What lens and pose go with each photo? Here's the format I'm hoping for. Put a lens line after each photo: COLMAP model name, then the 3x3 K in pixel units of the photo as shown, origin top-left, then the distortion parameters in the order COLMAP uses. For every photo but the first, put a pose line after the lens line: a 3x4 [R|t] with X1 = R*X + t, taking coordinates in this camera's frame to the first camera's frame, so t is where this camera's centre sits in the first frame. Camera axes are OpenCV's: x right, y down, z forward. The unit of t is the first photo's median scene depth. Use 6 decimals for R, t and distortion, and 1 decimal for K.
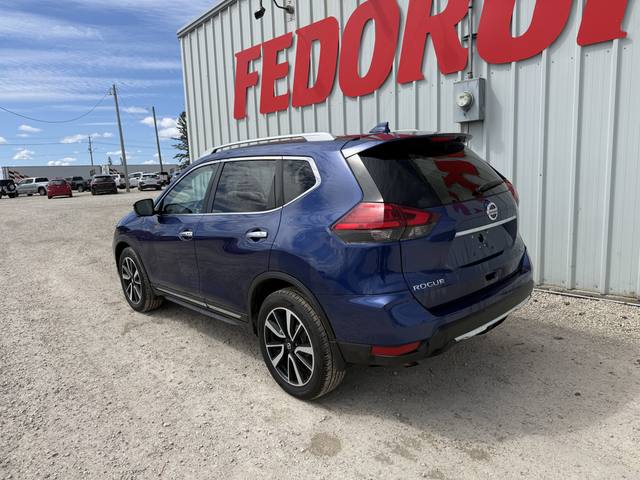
lens RADIAL K [[442.8, 0, 325.3], [0, 442.8, 238.1], [0, 0, 1]] dist [0.054978, -0.072682]
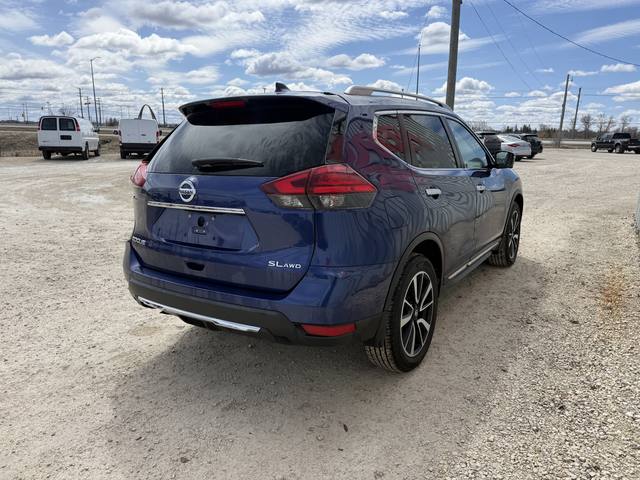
lens RADIAL K [[442.8, 0, 325.3], [0, 442.8, 238.1], [0, 0, 1]] dist [0.054978, -0.072682]
pose [[0.251421, 0.262948, -0.931475, 0.669978], [-0.167980, 0.959639, 0.225558, -0.111702], [0.953189, 0.099759, 0.285444, 0.541110]]
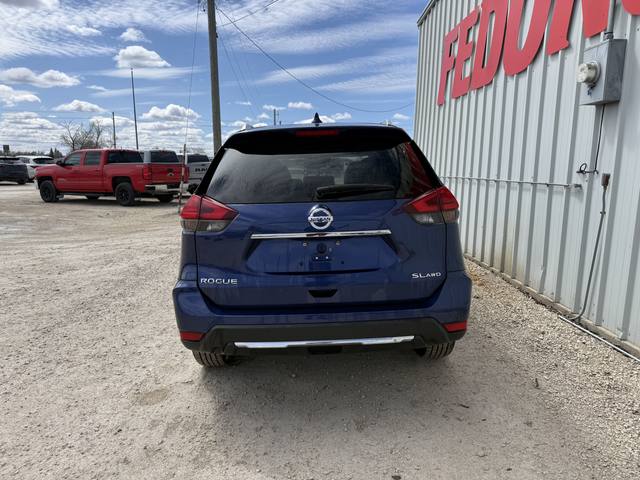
lens RADIAL K [[442.8, 0, 325.3], [0, 442.8, 238.1], [0, 0, 1]] dist [0.054978, -0.072682]
pose [[0.749920, 0.158463, -0.642269, 0.495551], [-0.138198, 0.986992, 0.082152, -0.049845], [0.646932, 0.027153, 0.762064, 0.191423]]
